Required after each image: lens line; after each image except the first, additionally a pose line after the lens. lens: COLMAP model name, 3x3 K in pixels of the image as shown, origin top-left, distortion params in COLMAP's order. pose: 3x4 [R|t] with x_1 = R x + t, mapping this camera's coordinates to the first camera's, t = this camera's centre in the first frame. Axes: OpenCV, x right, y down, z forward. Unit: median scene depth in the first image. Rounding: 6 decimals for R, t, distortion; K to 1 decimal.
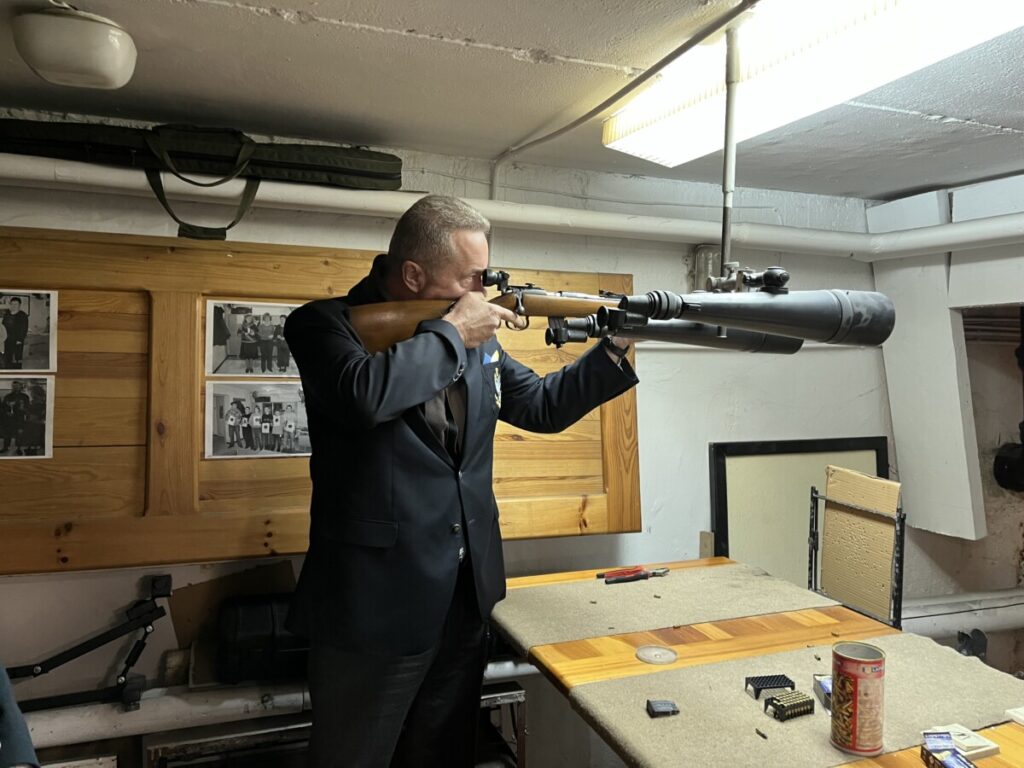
lens RADIAL K [[788.5, 0, 514.5], [0, 788.5, 379.4], [0, 0, 1]] dist [0.060570, -0.084776]
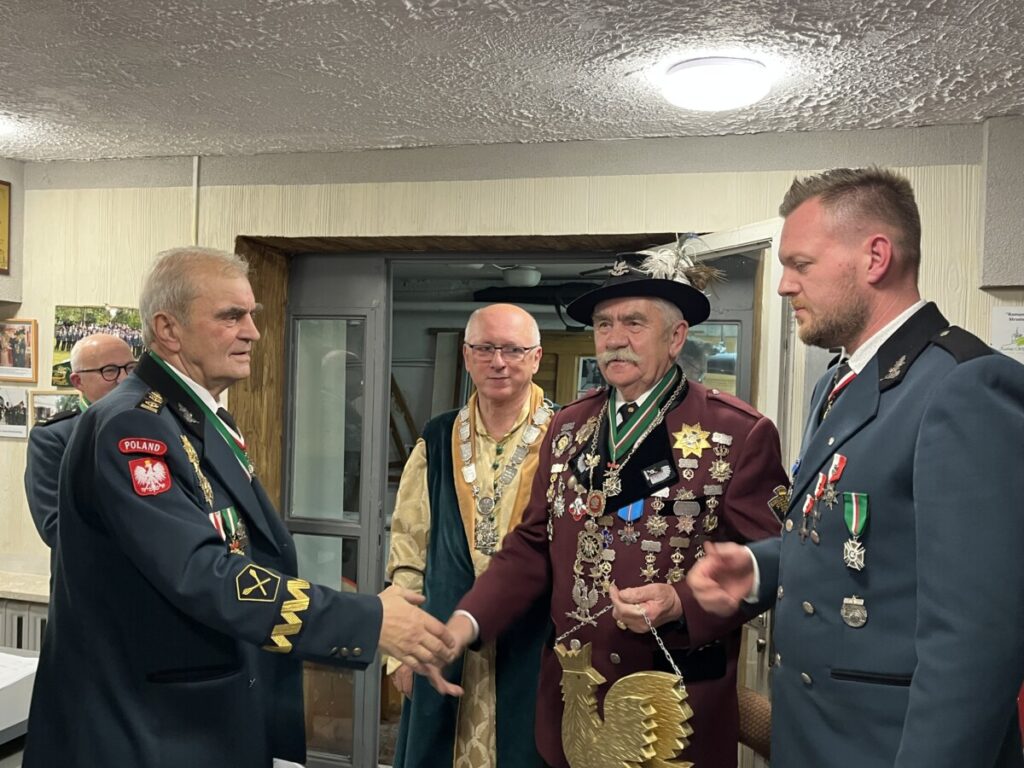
lens RADIAL K [[959.8, 0, 517.8], [0, 959.8, 391.6], [0, 0, 1]] dist [0.025107, 0.000000]
pose [[0.803391, 0.008130, -0.595396, 1.102475], [-0.033126, 0.998968, -0.031059, 0.088954], [0.594529, 0.044676, 0.802832, -1.298348]]
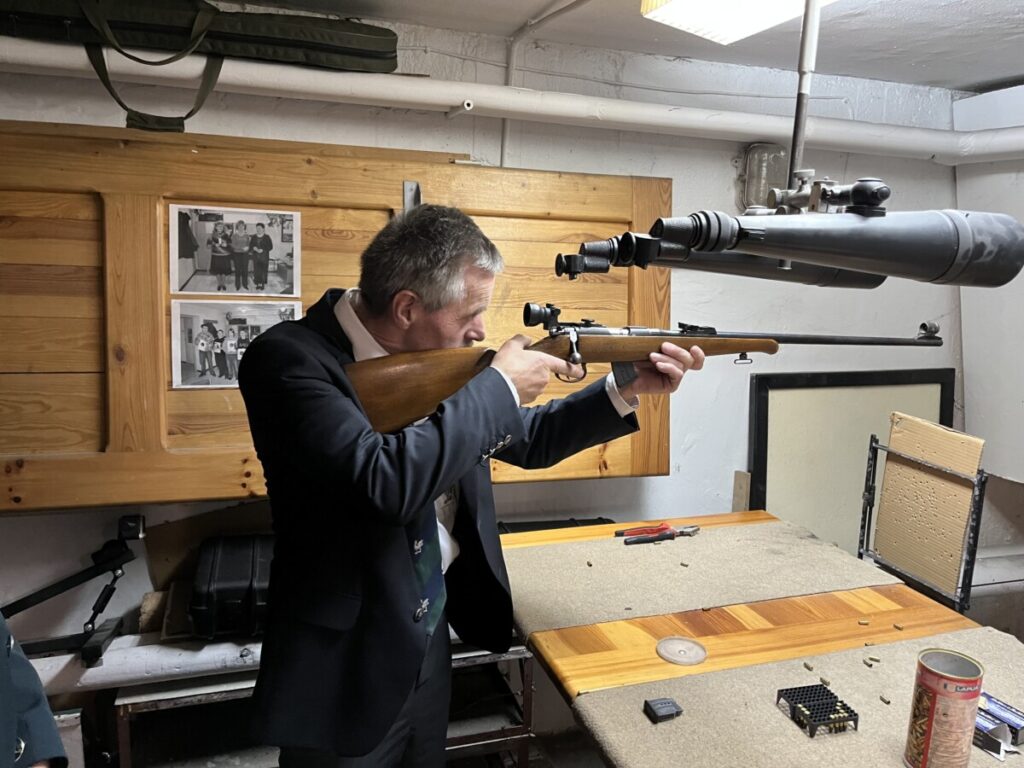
lens RADIAL K [[788.5, 0, 510.4], [0, 788.5, 375.6], [0, 0, 1]] dist [0.060570, -0.084776]
pose [[0.998763, 0.022947, -0.044101, 0.021975], [-0.017488, 0.992571, 0.120407, -0.026677], [0.046537, -0.119487, 0.991745, 0.145208]]
